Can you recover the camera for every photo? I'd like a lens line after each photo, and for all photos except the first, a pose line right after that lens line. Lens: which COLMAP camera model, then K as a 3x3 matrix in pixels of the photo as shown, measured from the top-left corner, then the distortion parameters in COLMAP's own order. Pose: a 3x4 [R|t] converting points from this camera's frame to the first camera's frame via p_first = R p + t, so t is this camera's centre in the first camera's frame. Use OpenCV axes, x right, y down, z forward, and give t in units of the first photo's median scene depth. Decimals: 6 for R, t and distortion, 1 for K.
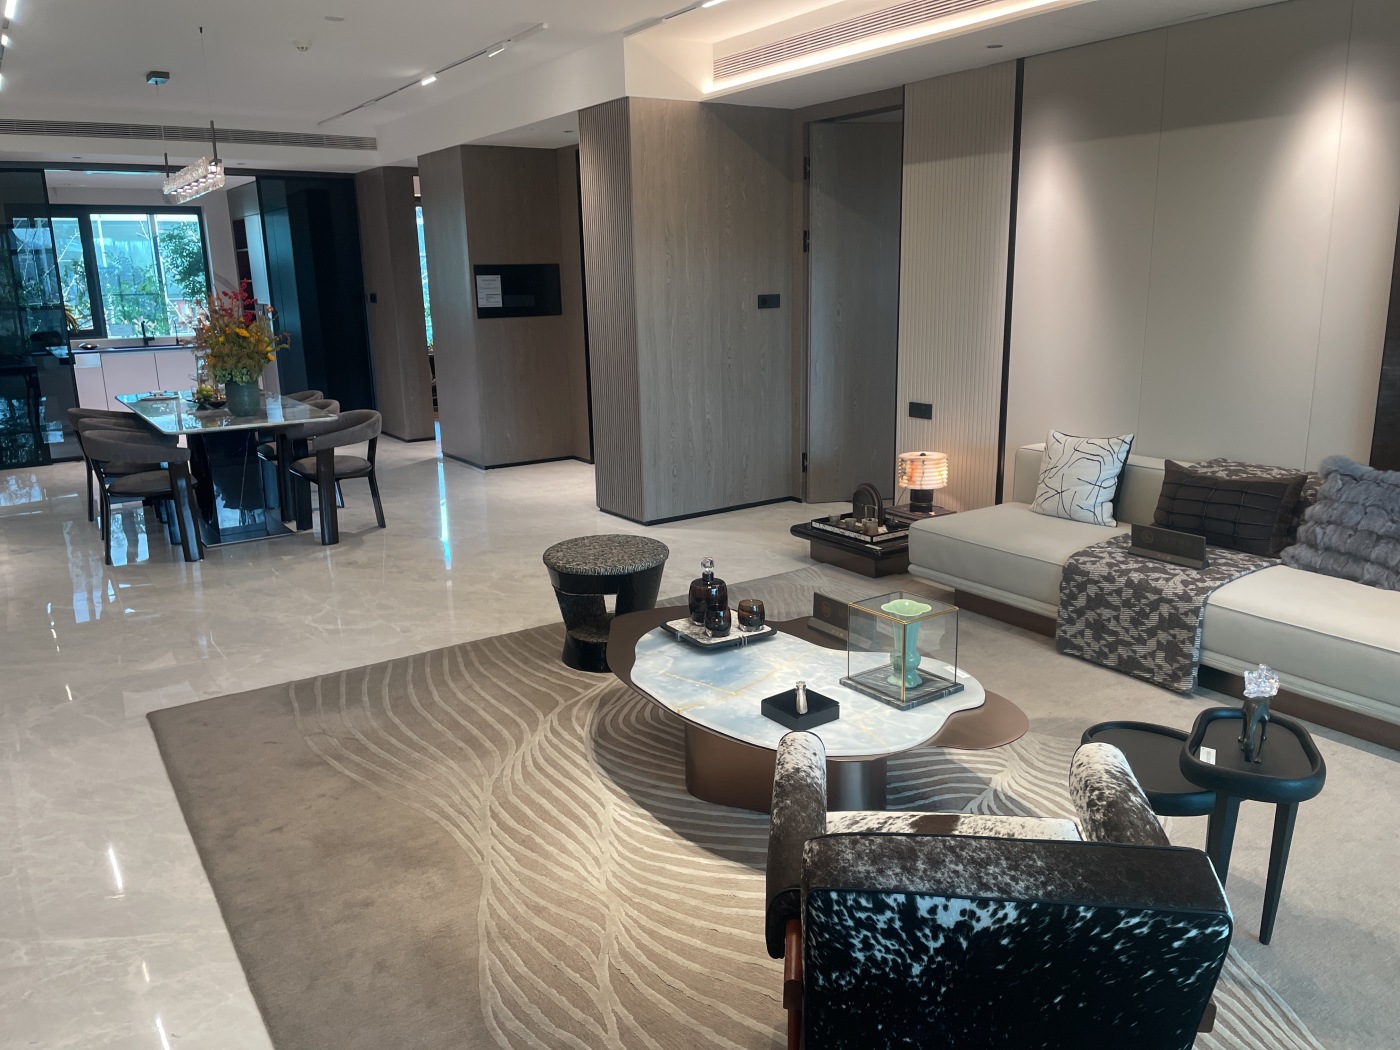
lens RADIAL K [[1050.1, 0, 693.9], [0, 1050.1, 529.4], [0, 0, 1]] dist [0.087692, -0.110201]
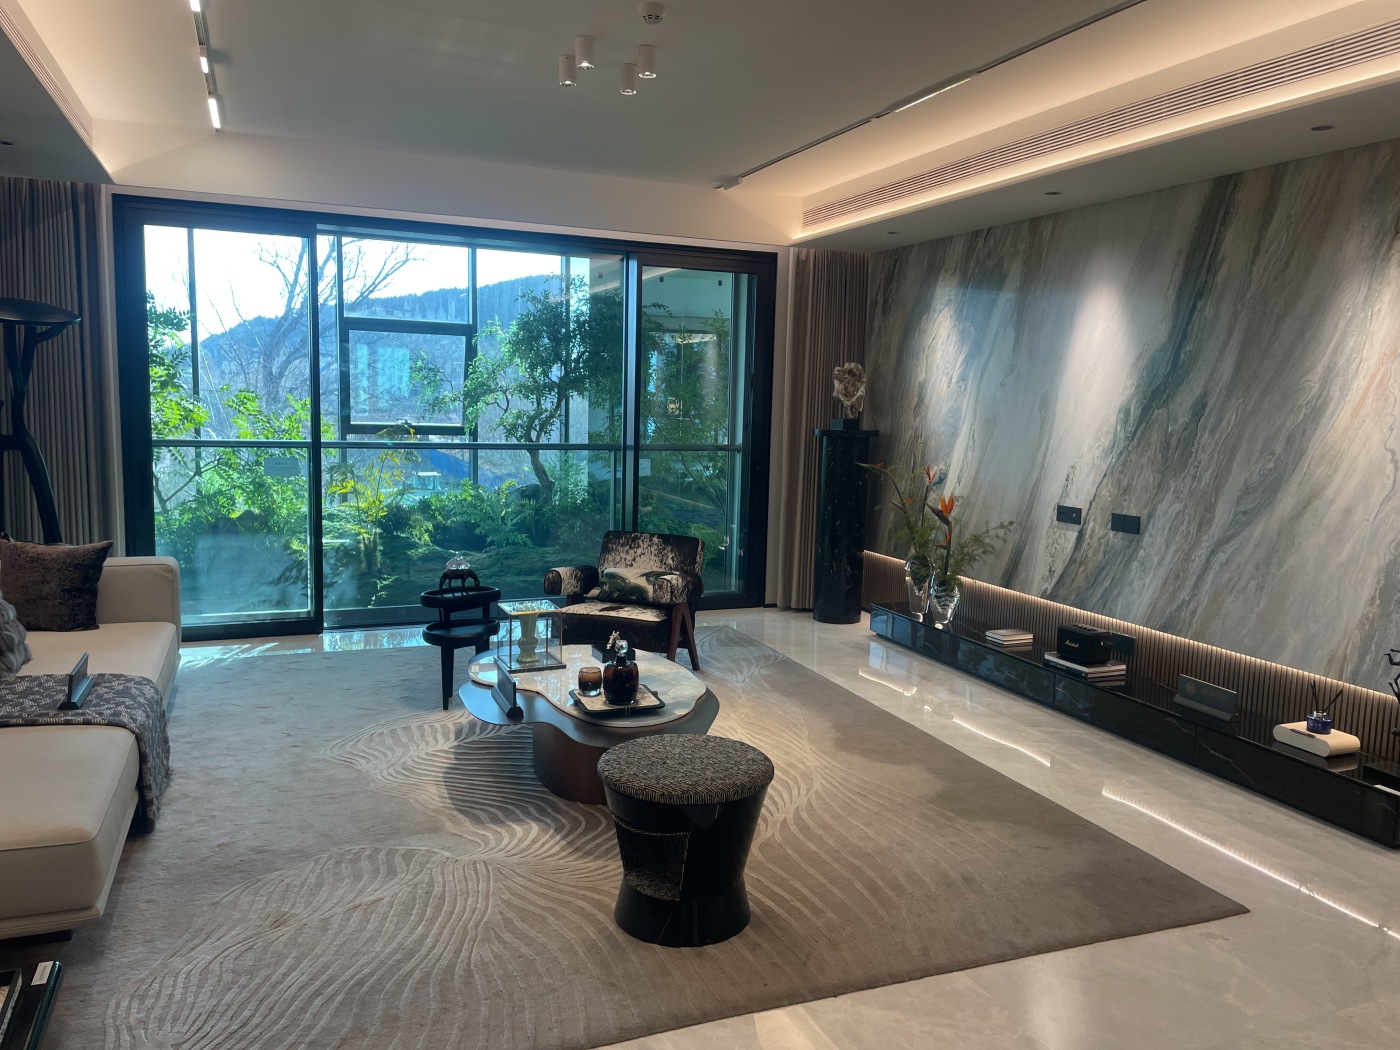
lens RADIAL K [[1050.1, 0, 707.1], [0, 1050.1, 522.0], [0, 0, 1]] dist [0.087692, -0.110201]
pose [[-0.979550, -0.029558, 0.199020, -0.252871], [0.041266, 0.938609, 0.342505, -0.404233], [-0.196925, 0.343714, -0.918195, 1.709725]]
